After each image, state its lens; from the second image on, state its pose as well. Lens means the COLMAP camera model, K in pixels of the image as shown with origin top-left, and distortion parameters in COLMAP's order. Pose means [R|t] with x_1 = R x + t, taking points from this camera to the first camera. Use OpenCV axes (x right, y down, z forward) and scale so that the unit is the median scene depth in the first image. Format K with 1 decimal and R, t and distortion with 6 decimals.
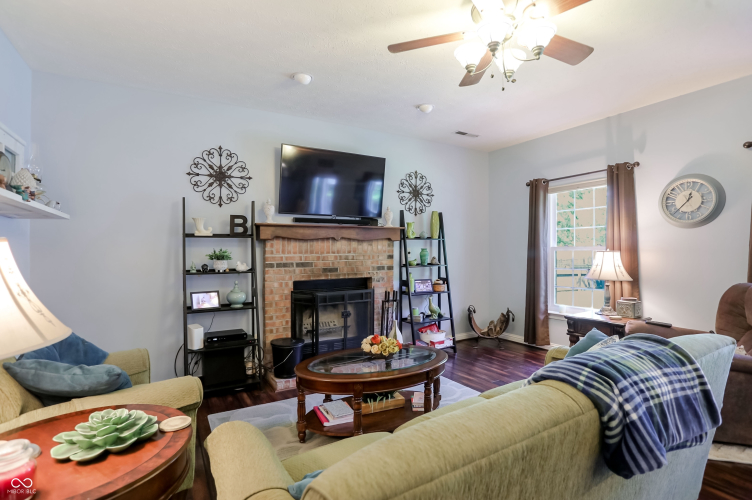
lens RADIAL K [[367.2, 0, 381.2], [0, 367.2, 247.0], [0, 0, 1]] dist [-0.042844, 0.005748]
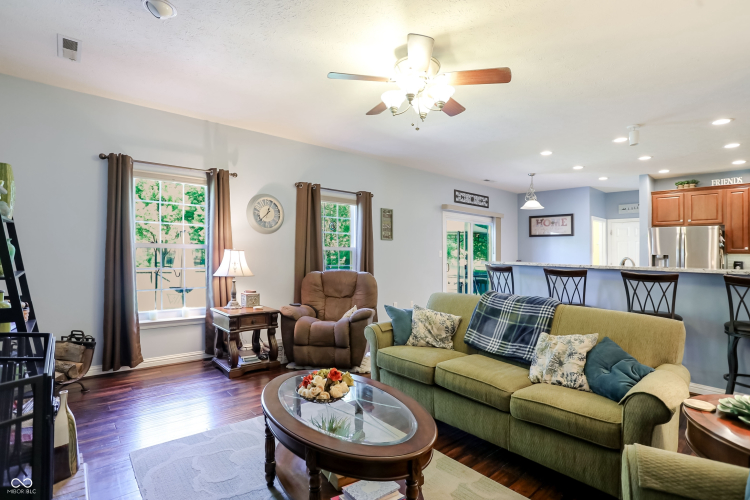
lens RADIAL K [[366.3, 0, 370.5], [0, 366.3, 257.0], [0, 0, 1]] dist [-0.042844, 0.005748]
pose [[-0.176850, -0.009962, 0.984187, -0.495517], [-0.023094, 0.999715, 0.005969, 0.016214], [-0.983967, -0.021673, -0.177030, 0.725863]]
